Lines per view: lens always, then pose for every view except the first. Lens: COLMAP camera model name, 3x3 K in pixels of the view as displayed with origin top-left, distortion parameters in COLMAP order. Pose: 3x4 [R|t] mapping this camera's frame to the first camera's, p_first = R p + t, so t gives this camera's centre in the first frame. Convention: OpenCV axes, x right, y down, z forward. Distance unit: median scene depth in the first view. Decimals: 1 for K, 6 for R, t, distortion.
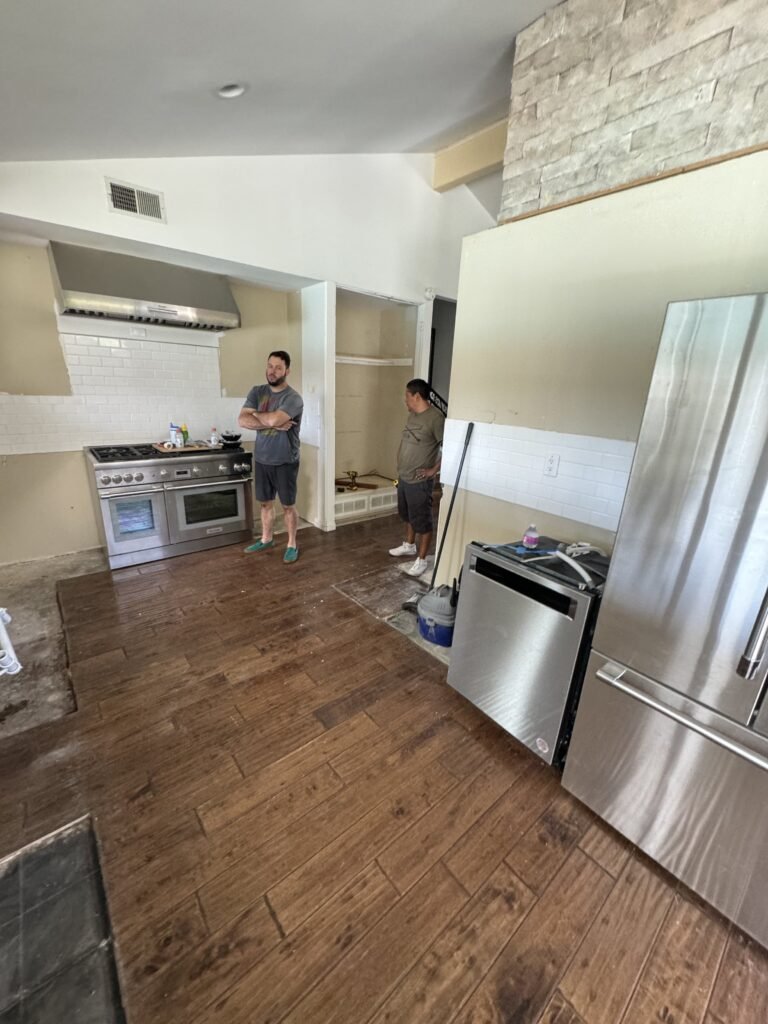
lens RADIAL K [[407.5, 0, 386.2], [0, 407.5, 509.9], [0, 0, 1]] dist [-0.002493, 0.000263]
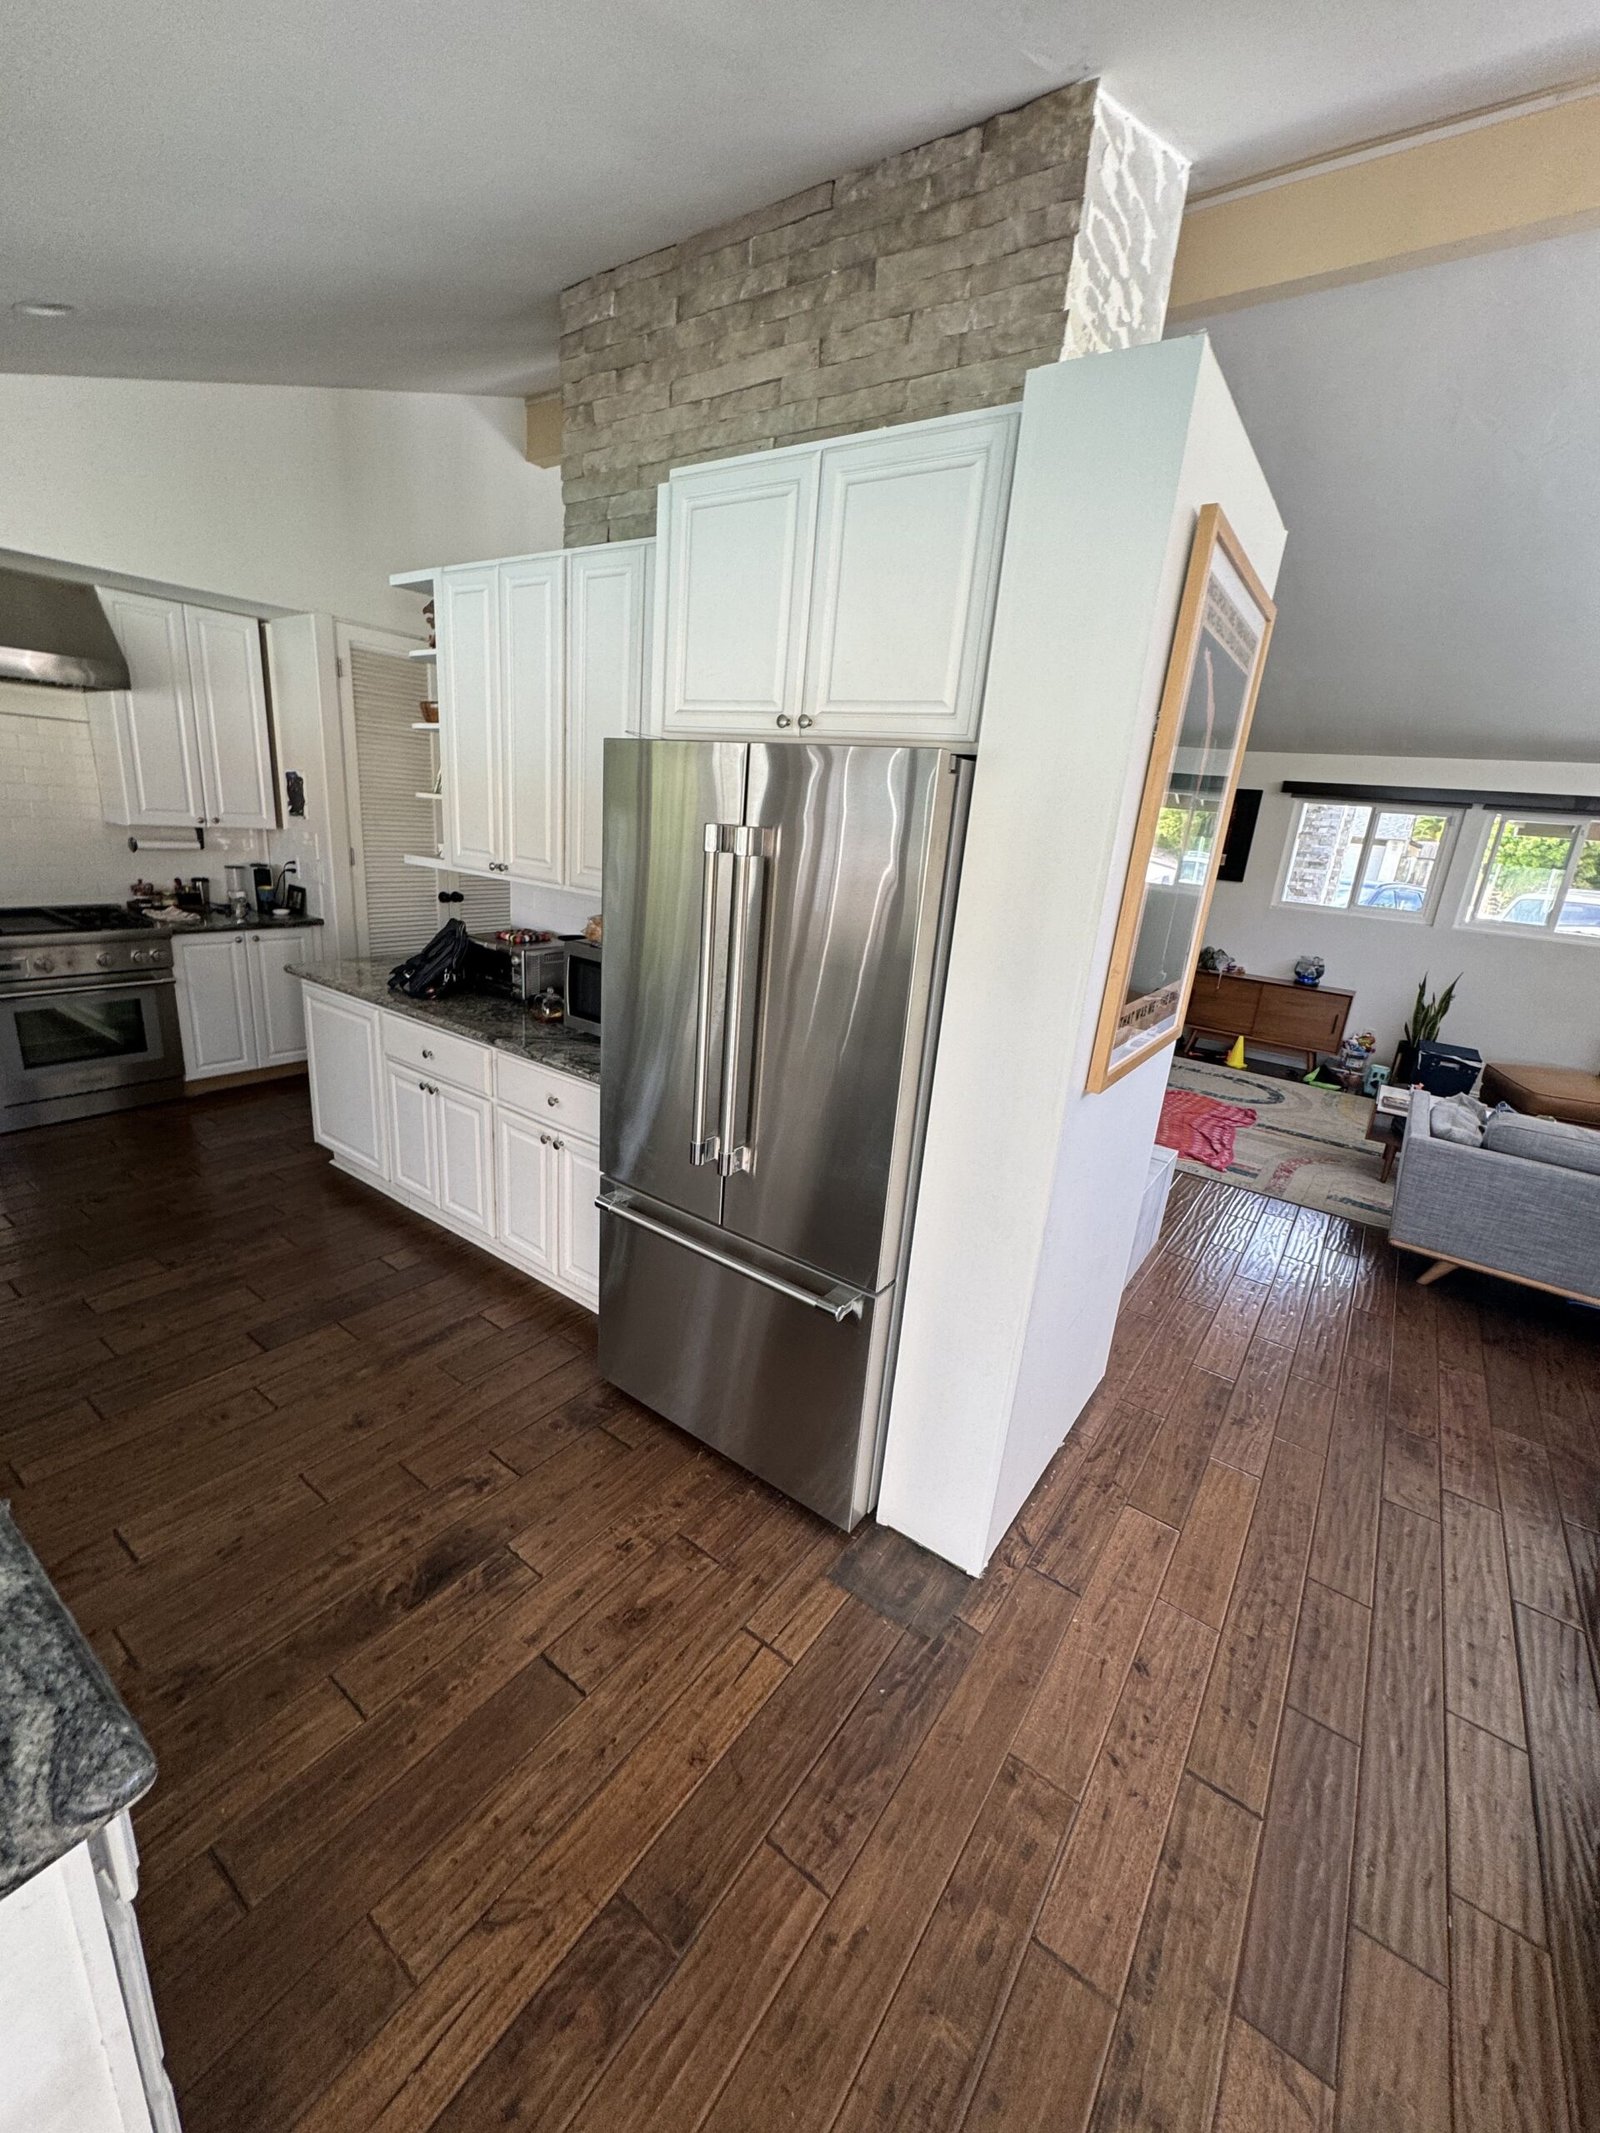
lens RADIAL K [[848.9, 0, 803.8], [0, 848.9, 1061.9], [0, 0, 1]] dist [-0.002493, 0.000263]
pose [[0.968646, -0.038720, 0.245411, 0.325248], [0.038222, 0.999246, 0.006796, 0.096091], [-0.245489, 0.002798, 0.969395, -0.447145]]
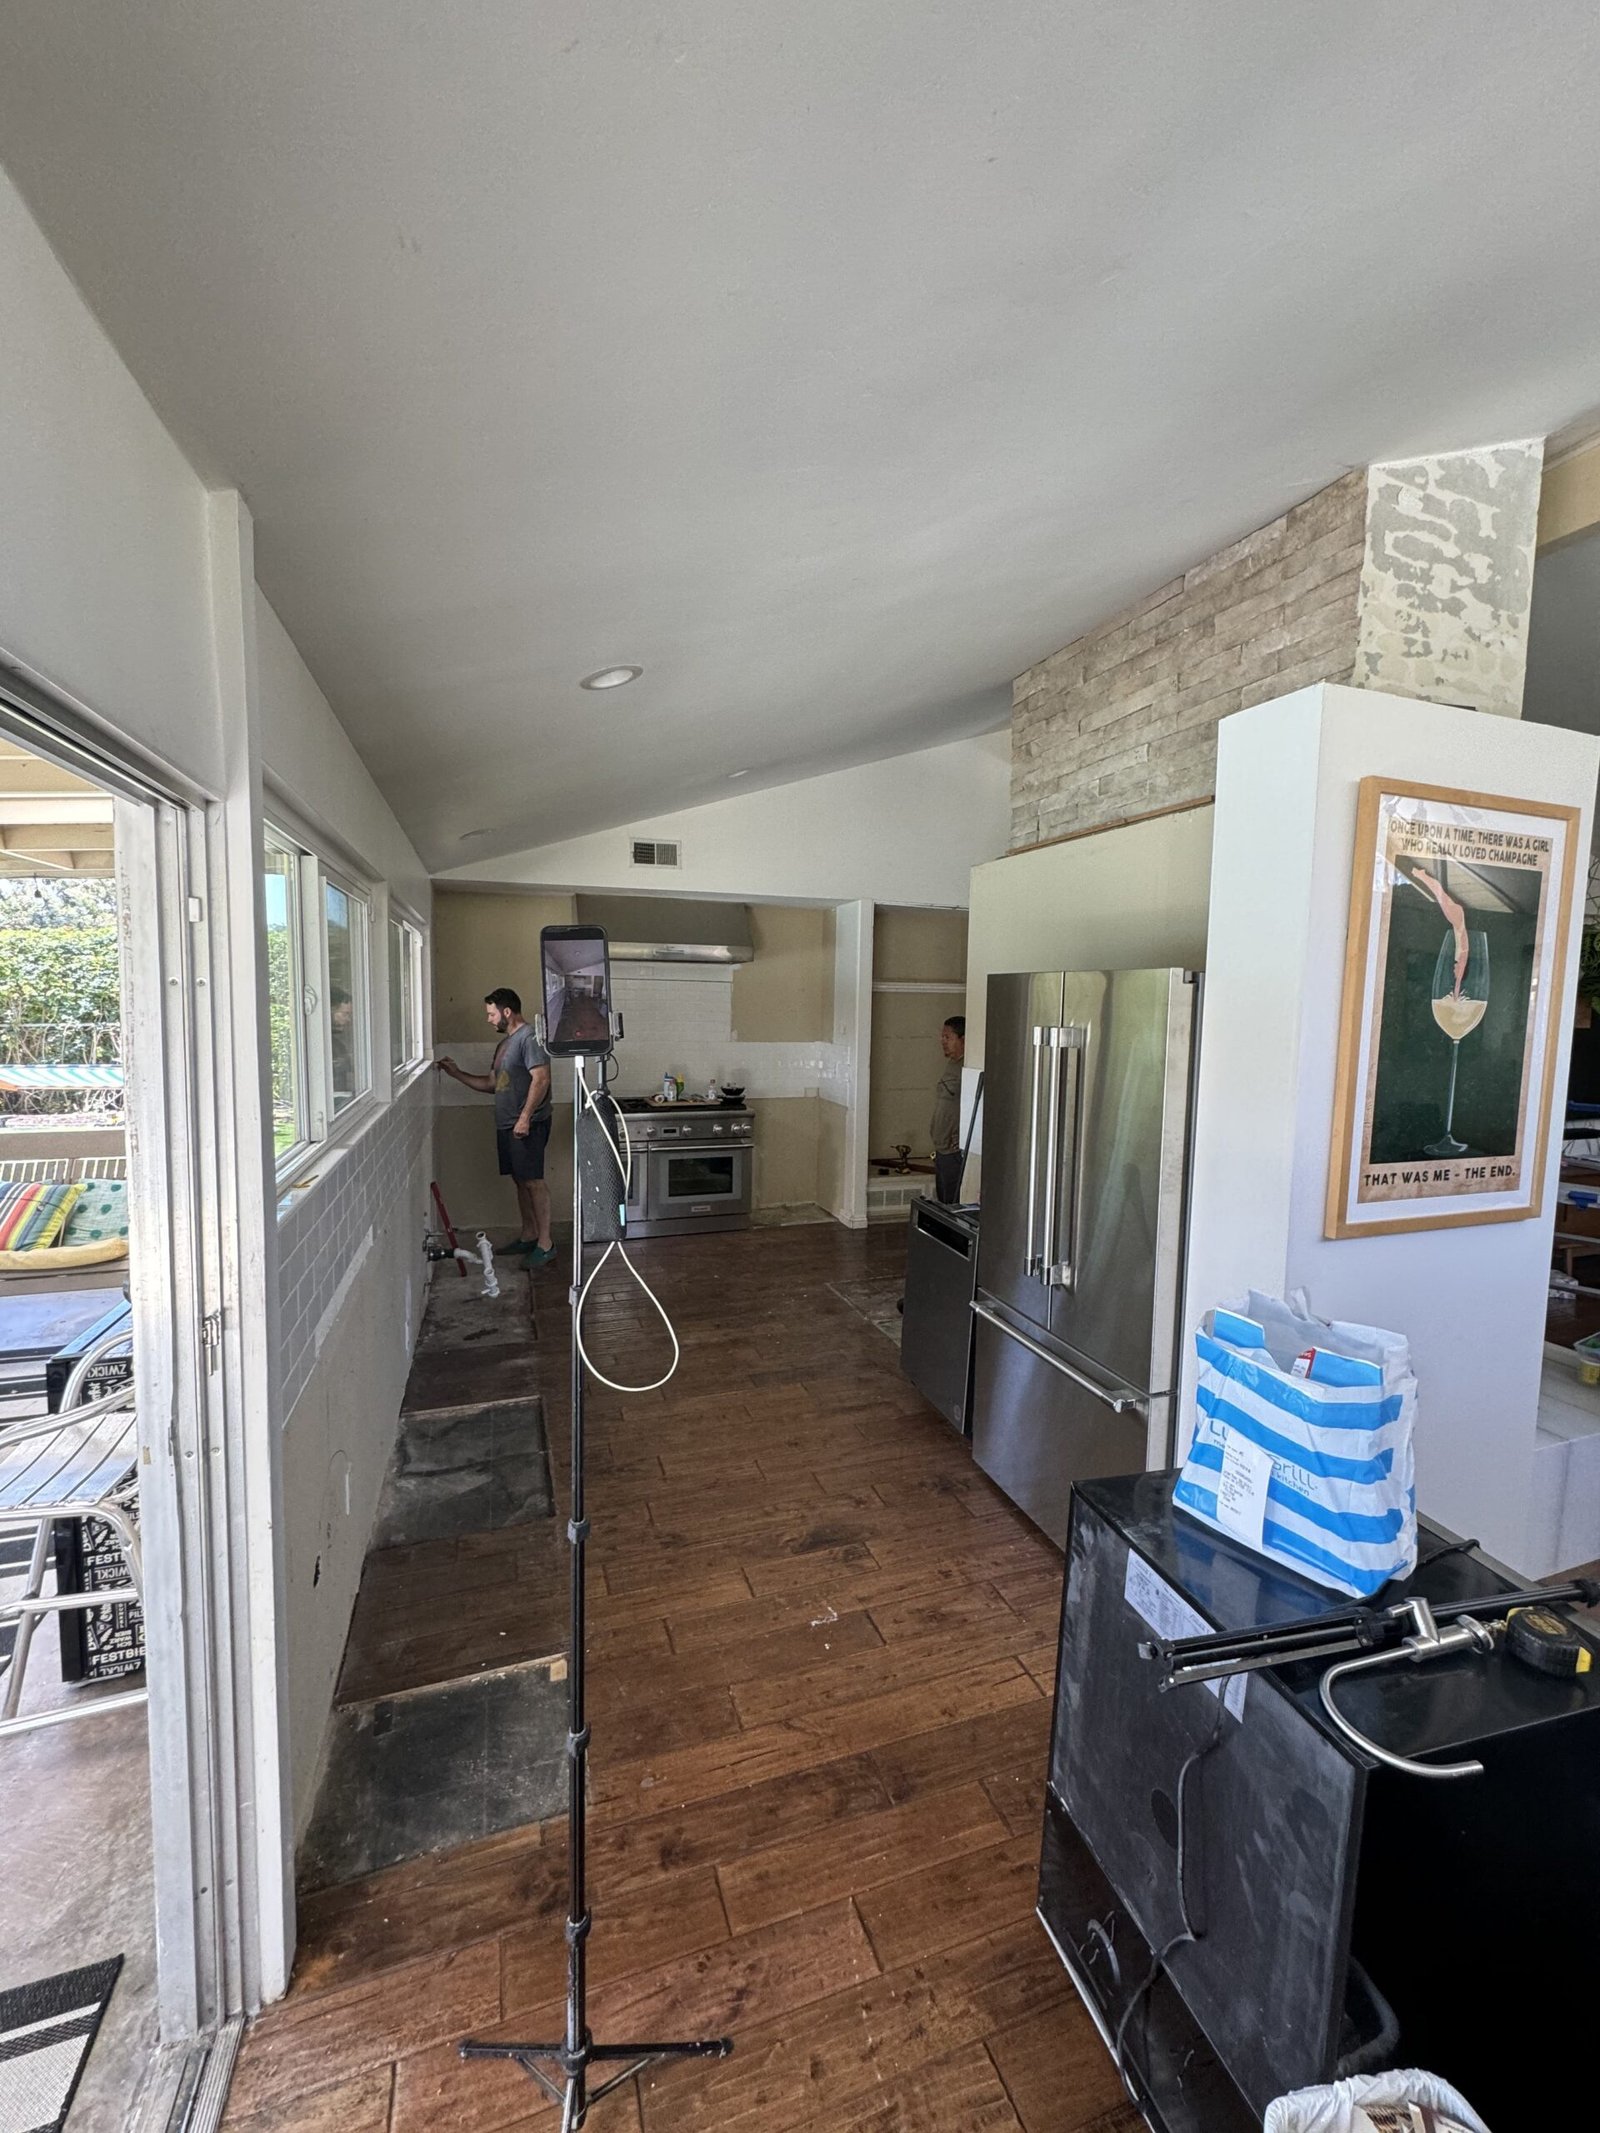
lens RADIAL K [[848.9, 0, 804.1], [0, 848.9, 1061.6], [0, 0, 1]] dist [-0.002493, 0.000263]
pose [[0.936292, -0.000523, -0.351223, 0.575532], [-0.081564, 0.972336, -0.218883, 0.202512], [0.341621, 0.233586, 0.910348, -0.815081]]
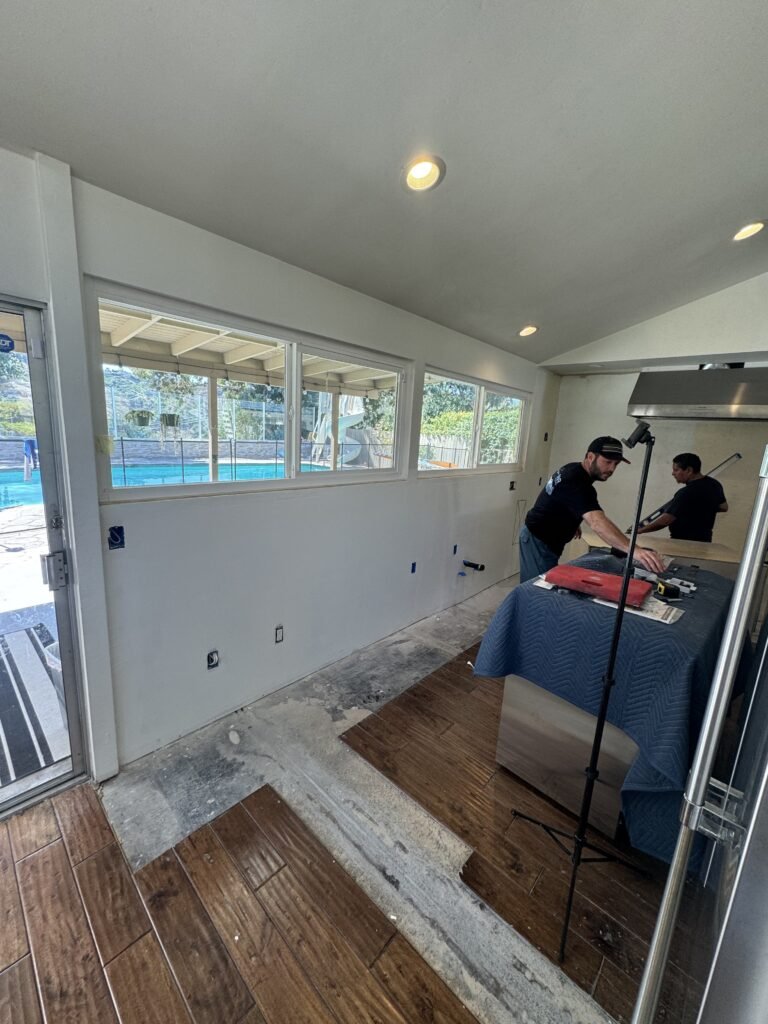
lens RADIAL K [[407.5, 0, 387.6], [0, 407.5, 509.8], [0, 0, 1]] dist [-0.002493, 0.000263]
pose [[0.130907, 0.154928, -0.979214, 0.769717], [-0.344196, 0.933378, 0.101662, -0.012350], [0.929727, 0.323734, 0.175511, 0.056623]]
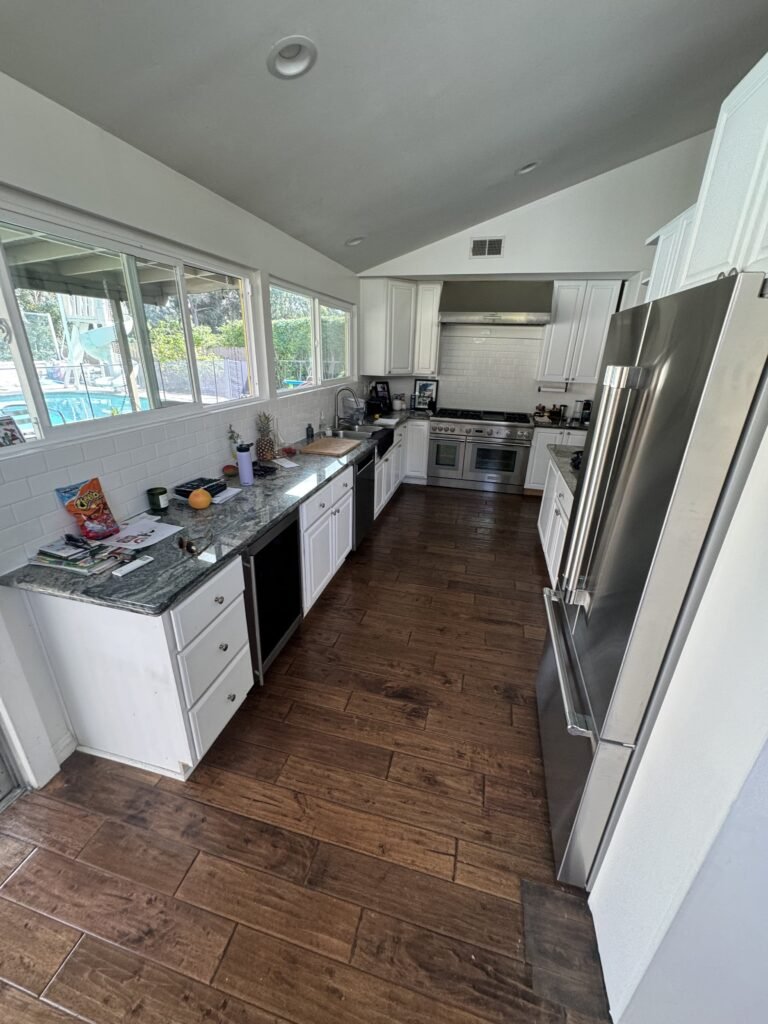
lens RADIAL K [[407.5, 0, 386.1], [0, 407.5, 510.1], [0, 0, 1]] dist [-0.002493, 0.000263]
pose [[0.582819, 0.273716, -0.765115, 0.759562], [-0.242375, 0.957259, 0.157827, 0.043341], [0.775613, 0.093460, 0.624251, -0.193484]]
